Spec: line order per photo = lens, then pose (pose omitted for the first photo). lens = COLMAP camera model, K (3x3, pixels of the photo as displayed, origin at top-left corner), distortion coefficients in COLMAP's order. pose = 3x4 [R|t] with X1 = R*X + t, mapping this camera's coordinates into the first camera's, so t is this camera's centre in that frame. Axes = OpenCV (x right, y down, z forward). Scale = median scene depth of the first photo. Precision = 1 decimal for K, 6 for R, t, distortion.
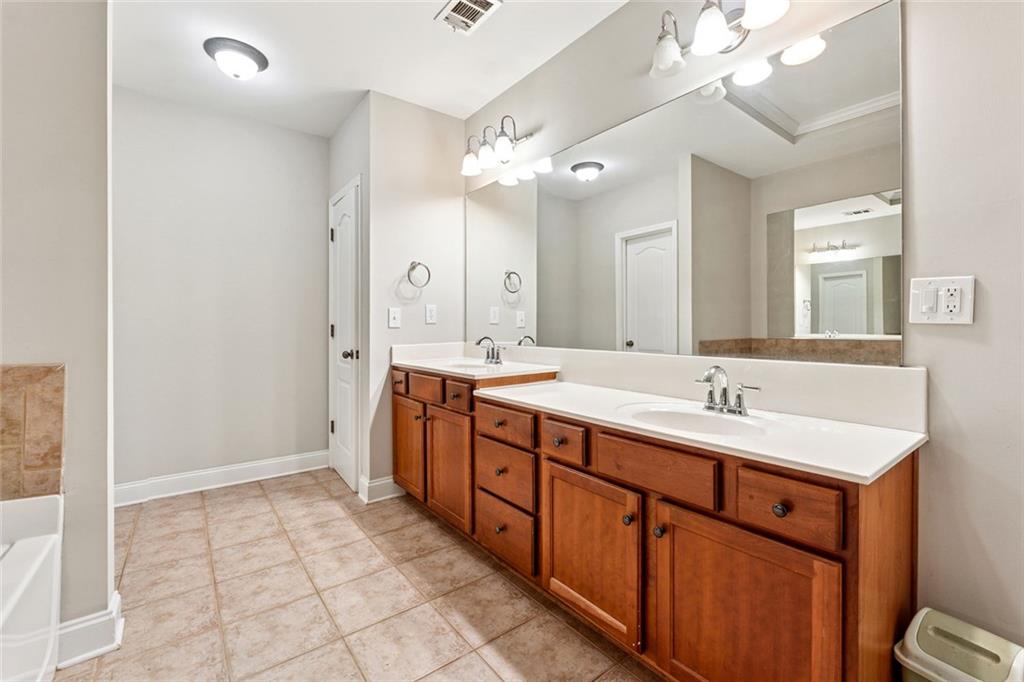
lens RADIAL K [[428.3, 0, 515.9], [0, 428.3, 332.3], [0, 0, 1]] dist [-0.008151, 0.000204]
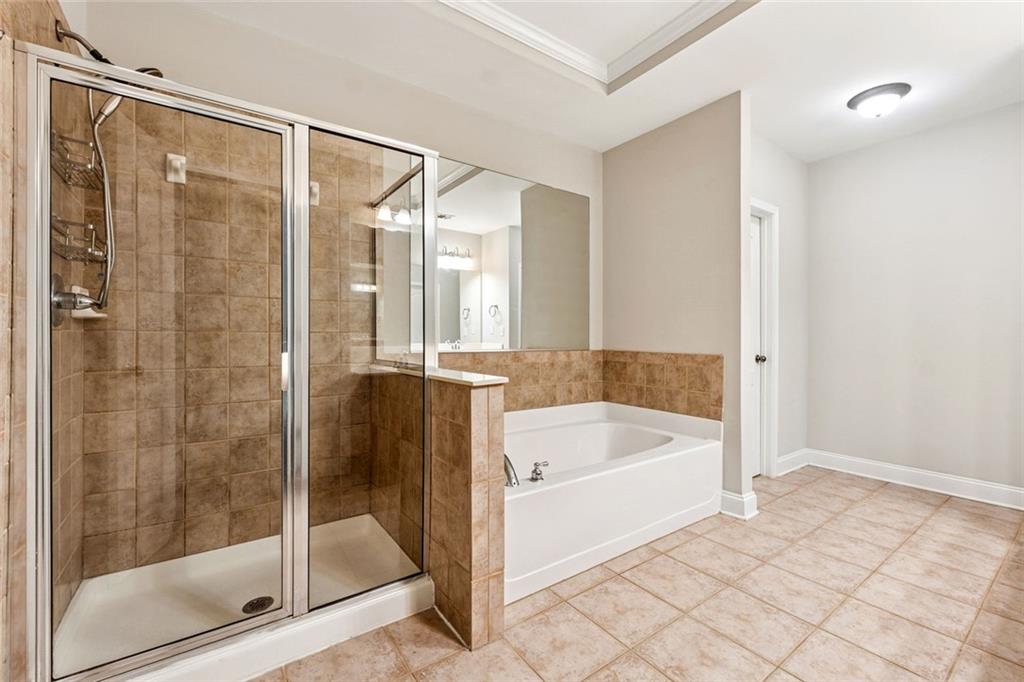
lens RADIAL K [[428.3, 0, 515.3], [0, 428.3, 341.8], [0, 0, 1]] dist [-0.008151, 0.000204]
pose [[-0.029162, 0.009628, -0.999528, 0.569493], [-0.009575, 0.999905, 0.009911, 0.003863], [0.999529, 0.009859, -0.029067, 0.070824]]
